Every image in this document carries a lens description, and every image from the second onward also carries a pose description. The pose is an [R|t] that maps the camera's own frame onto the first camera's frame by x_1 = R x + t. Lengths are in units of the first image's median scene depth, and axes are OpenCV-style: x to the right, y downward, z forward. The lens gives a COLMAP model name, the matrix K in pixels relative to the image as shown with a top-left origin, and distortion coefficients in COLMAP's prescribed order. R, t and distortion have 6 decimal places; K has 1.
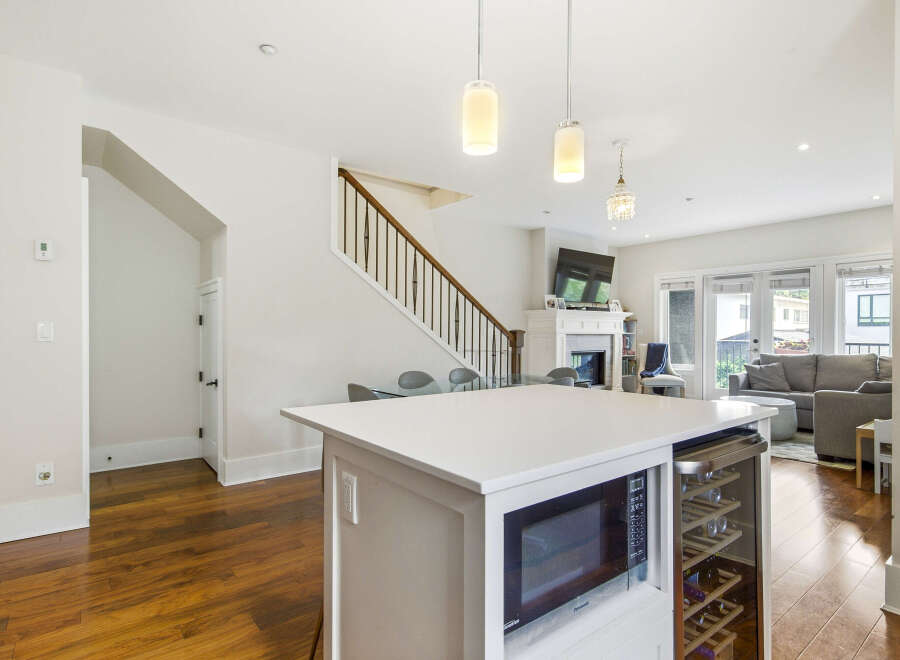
lens RADIAL K [[473.7, 0, 443.0], [0, 473.7, 332.0], [0, 0, 1]] dist [0.003089, 0.000181]
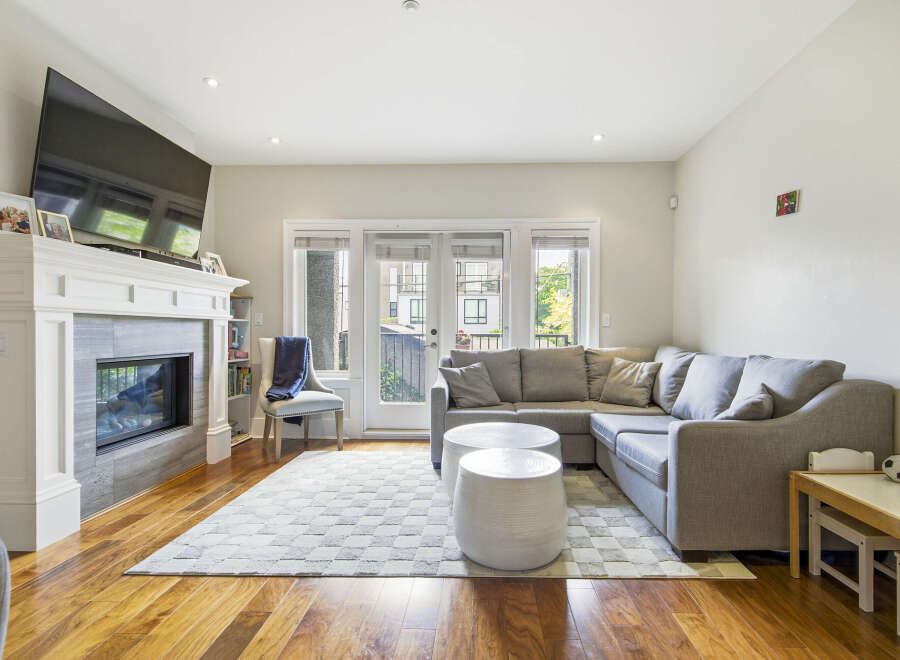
lens RADIAL K [[447.9, 0, 474.5], [0, 447.9, 336.4], [0, 0, 1]] dist [0.004390, -0.000616]
pose [[0.616647, -0.008491, 0.787194, 0.168537], [-0.003436, 0.999903, 0.013478, 0.015862], [-0.787232, -0.011016, 0.616558, 0.517494]]
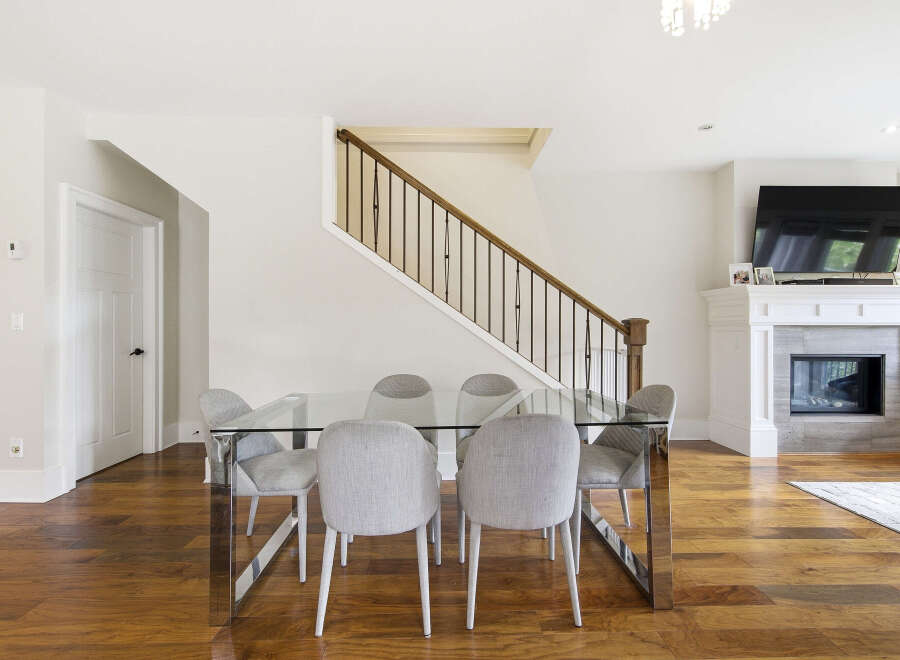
lens RADIAL K [[384.4, 0, 450.4], [0, 384.4, 328.2], [0, 0, 1]] dist [0.002991, 0.000619]
pose [[0.805919, -0.004169, -0.592011, 0.207409], [0.002988, 0.999991, -0.002974, 0.007961], [0.592019, 0.000628, 0.805924, 0.336672]]
